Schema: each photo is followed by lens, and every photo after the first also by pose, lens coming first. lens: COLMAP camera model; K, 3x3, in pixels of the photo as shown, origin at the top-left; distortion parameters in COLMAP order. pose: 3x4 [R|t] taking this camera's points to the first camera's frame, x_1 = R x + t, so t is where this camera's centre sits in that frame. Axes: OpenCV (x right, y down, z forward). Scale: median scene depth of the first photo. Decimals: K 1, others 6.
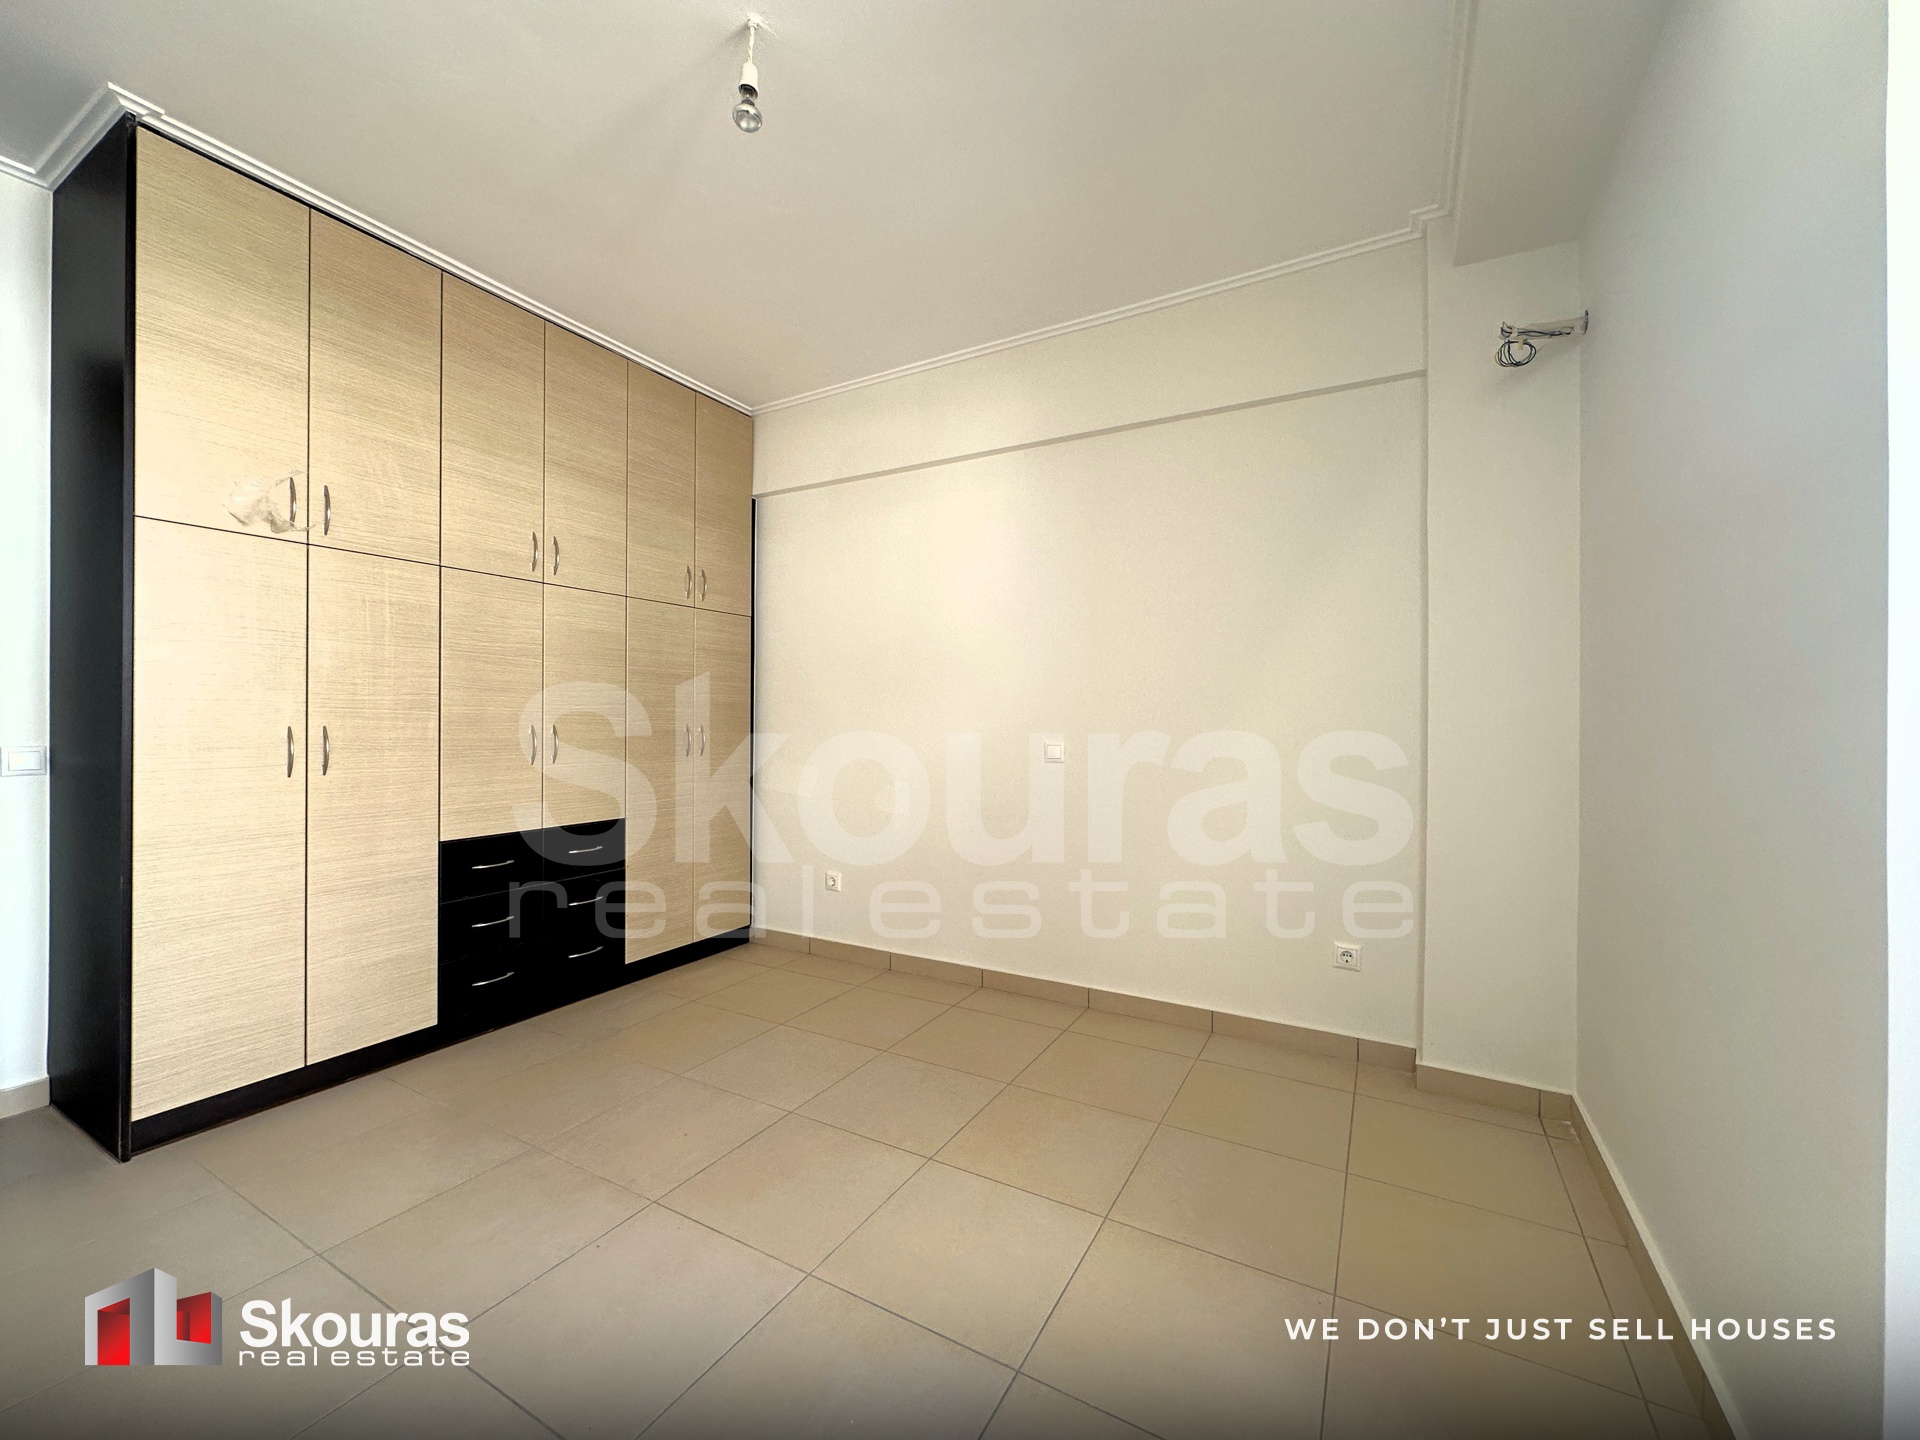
lens RADIAL K [[776.2, 0, 960.0], [0, 776.2, 720.0], [0, 0, 1]] dist [0.000159, 0.000035]
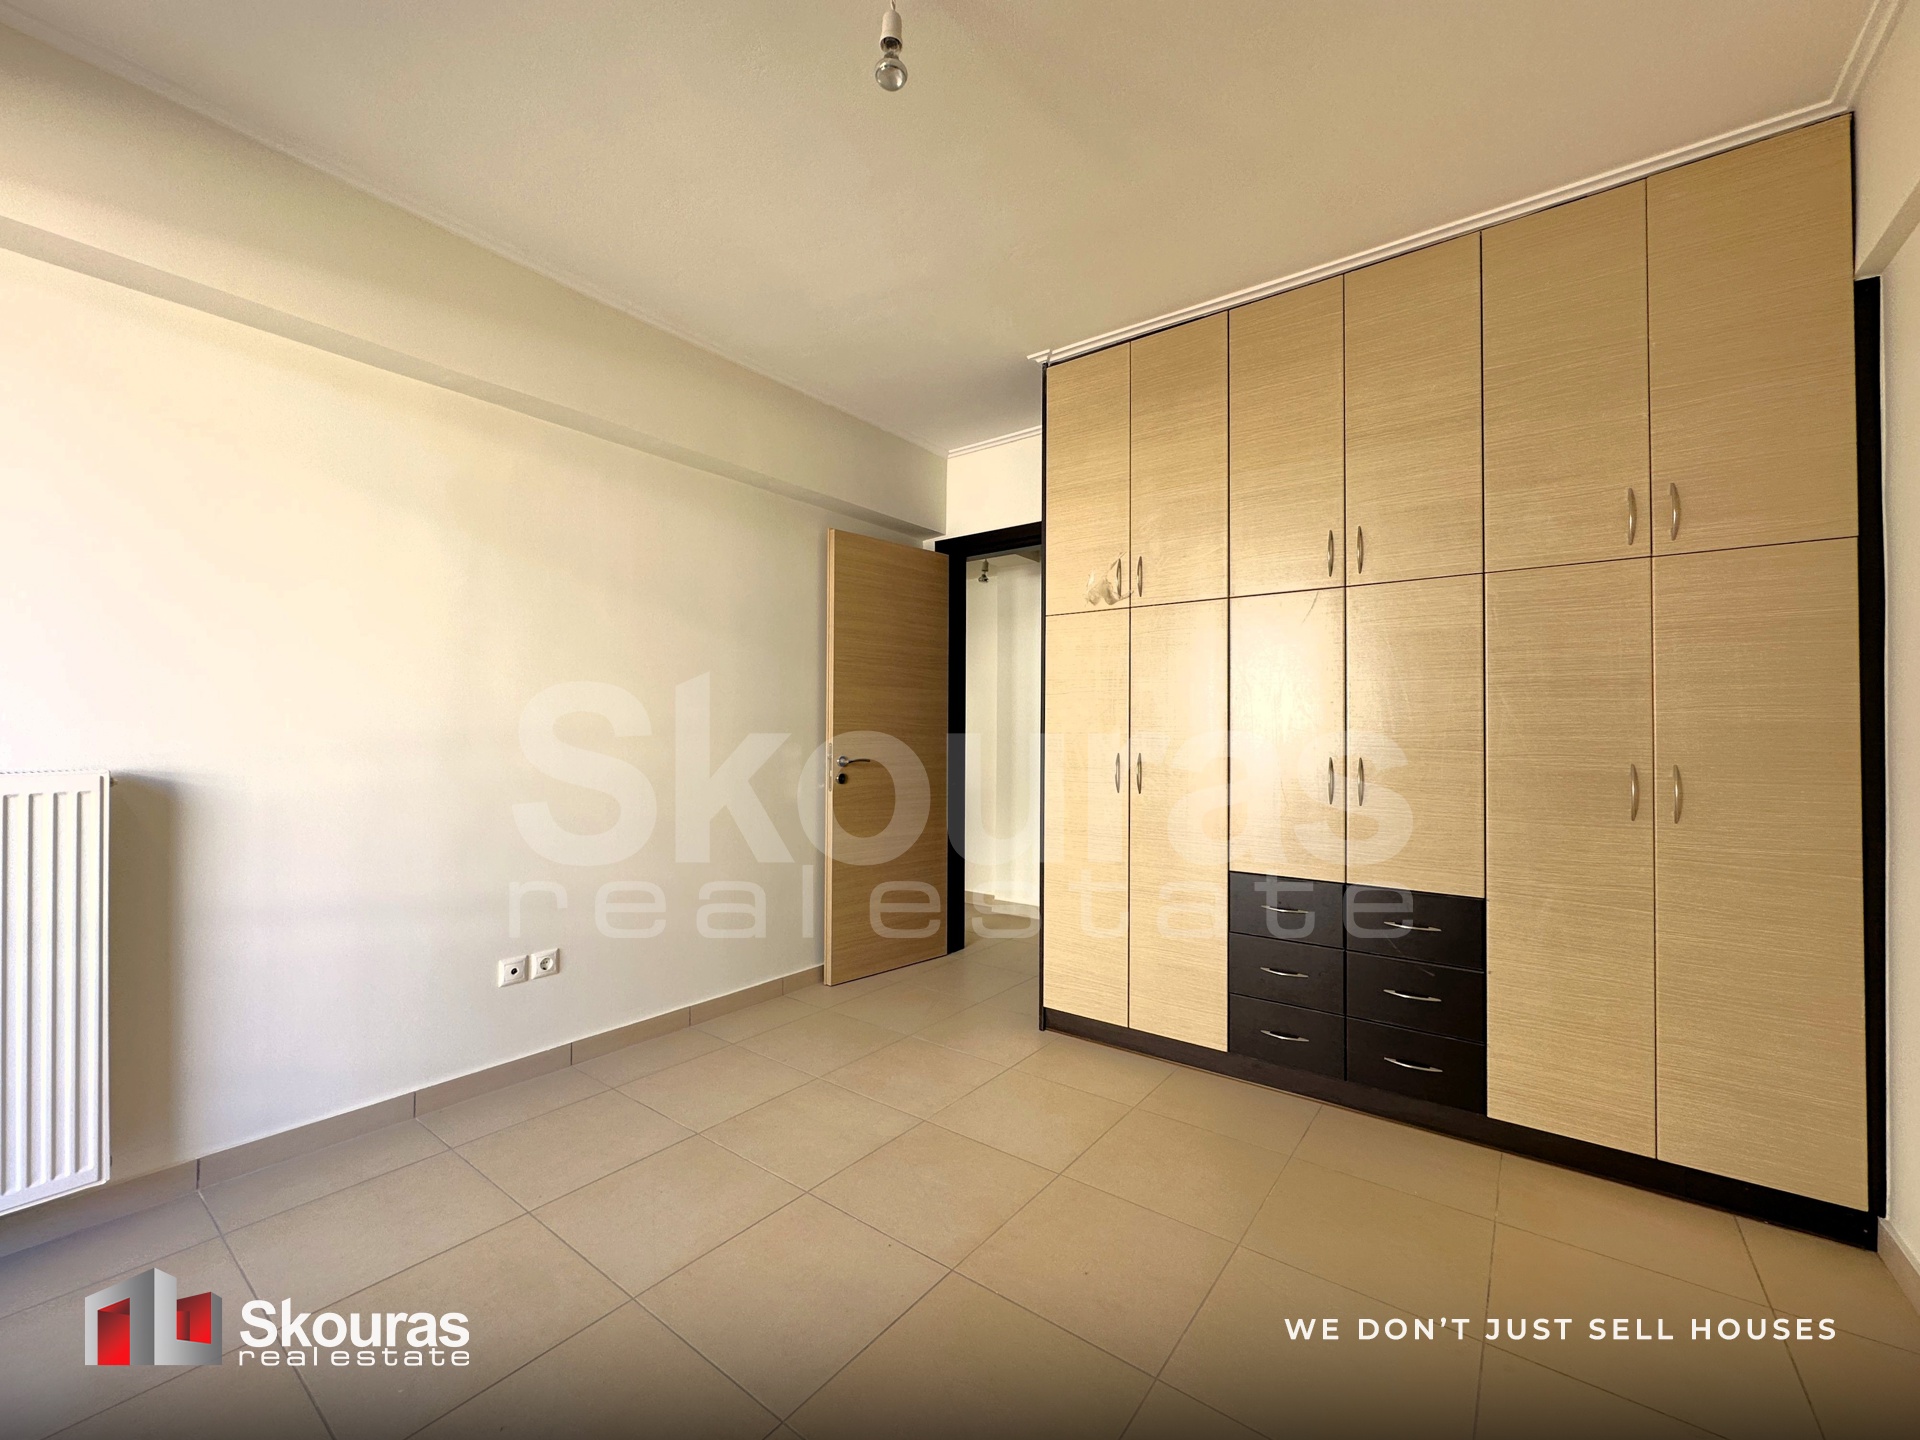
lens RADIAL K [[770.2, 0, 960.0], [0, 770.2, 720.0], [0, 0, 1]] dist [-0.001464, -0.000094]
pose [[-0.127011, -0.025174, -0.991582, 0.350619], [-0.009300, 0.999664, -0.024188, -0.010628], [0.991858, 0.006149, -0.127203, 0.738764]]
